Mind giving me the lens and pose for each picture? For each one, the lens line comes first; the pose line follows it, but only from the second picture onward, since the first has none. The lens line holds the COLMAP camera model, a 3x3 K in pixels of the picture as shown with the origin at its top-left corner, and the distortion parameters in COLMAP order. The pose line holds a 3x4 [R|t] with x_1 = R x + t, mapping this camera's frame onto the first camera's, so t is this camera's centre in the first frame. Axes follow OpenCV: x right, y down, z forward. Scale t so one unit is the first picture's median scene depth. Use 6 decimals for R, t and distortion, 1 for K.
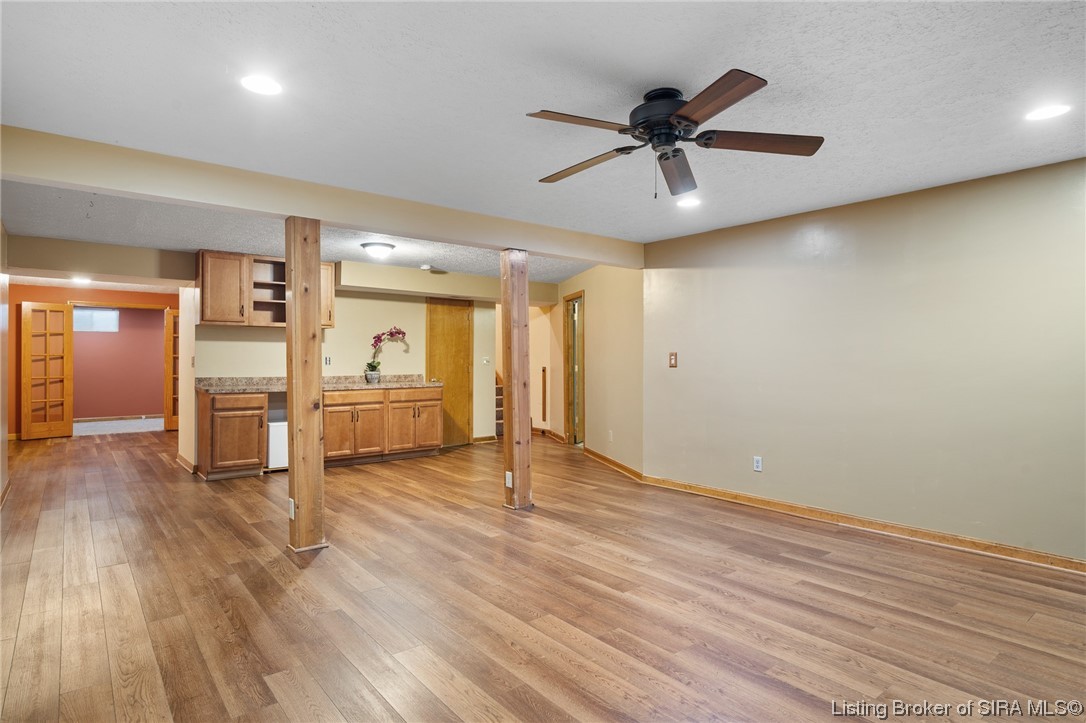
lens RADIAL K [[558.3, 0, 533.0], [0, 558.3, 358.3], [0, 0, 1]] dist [-0.013398, -0.000277]
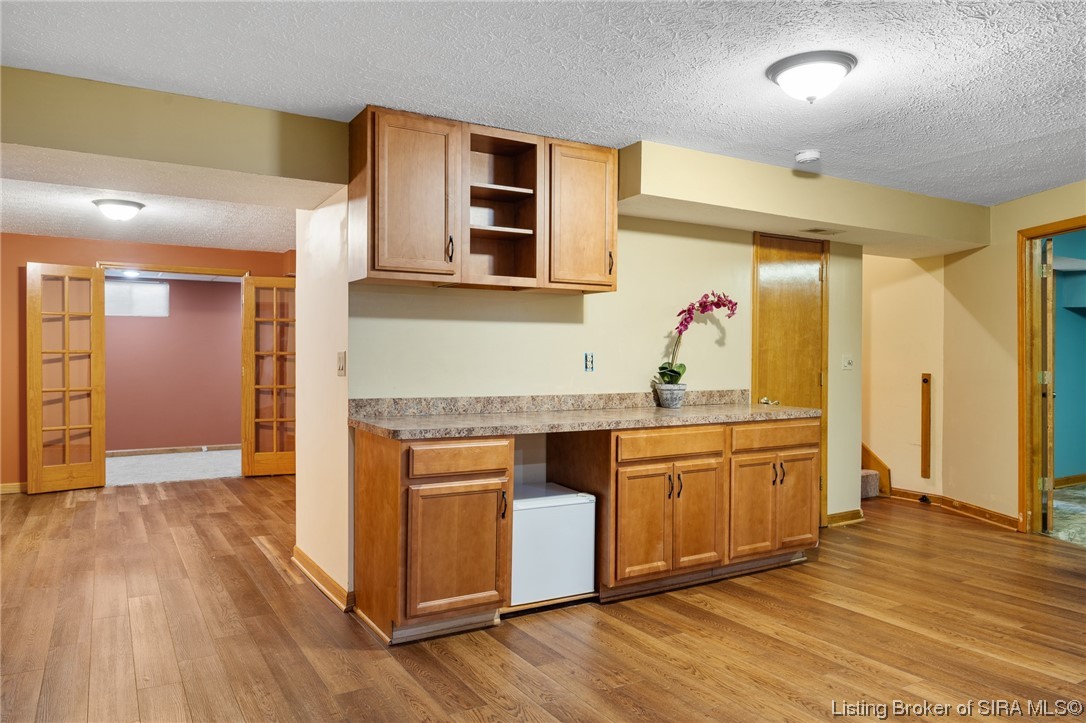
lens RADIAL K [[729.5, 0, 544.5], [0, 729.5, 365.1], [0, 0, 1]] dist [-0.012396, 0.000472]
pose [[0.988694, 0.001047, -0.149943, -0.366248], [0.000374, 0.999955, 0.009450, 0.001535], [0.149946, -0.009399, 0.988650, 0.442378]]
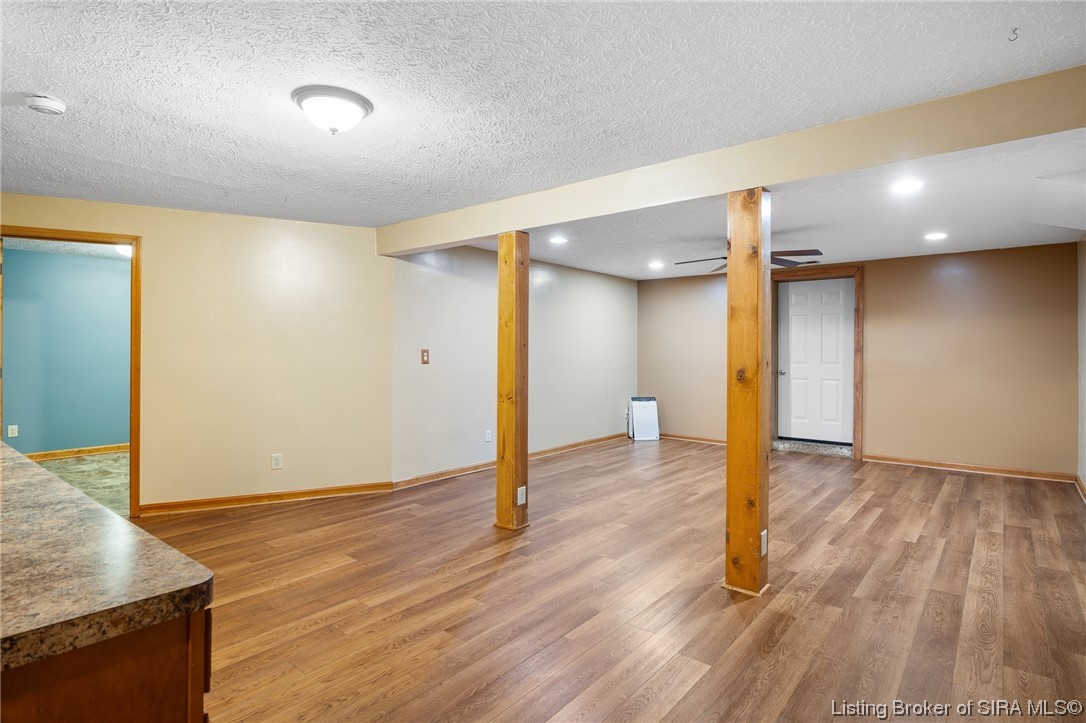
lens RADIAL K [[564.1, 0, 534.5], [0, 564.1, 352.5], [0, 0, 1]] dist [-0.005428, 0.000285]
pose [[-0.182285, -0.003620, 0.983239, -0.702785], [-0.008011, 0.999966, 0.002196, -0.007361], [-0.983213, -0.007476, -0.182307, 0.876808]]
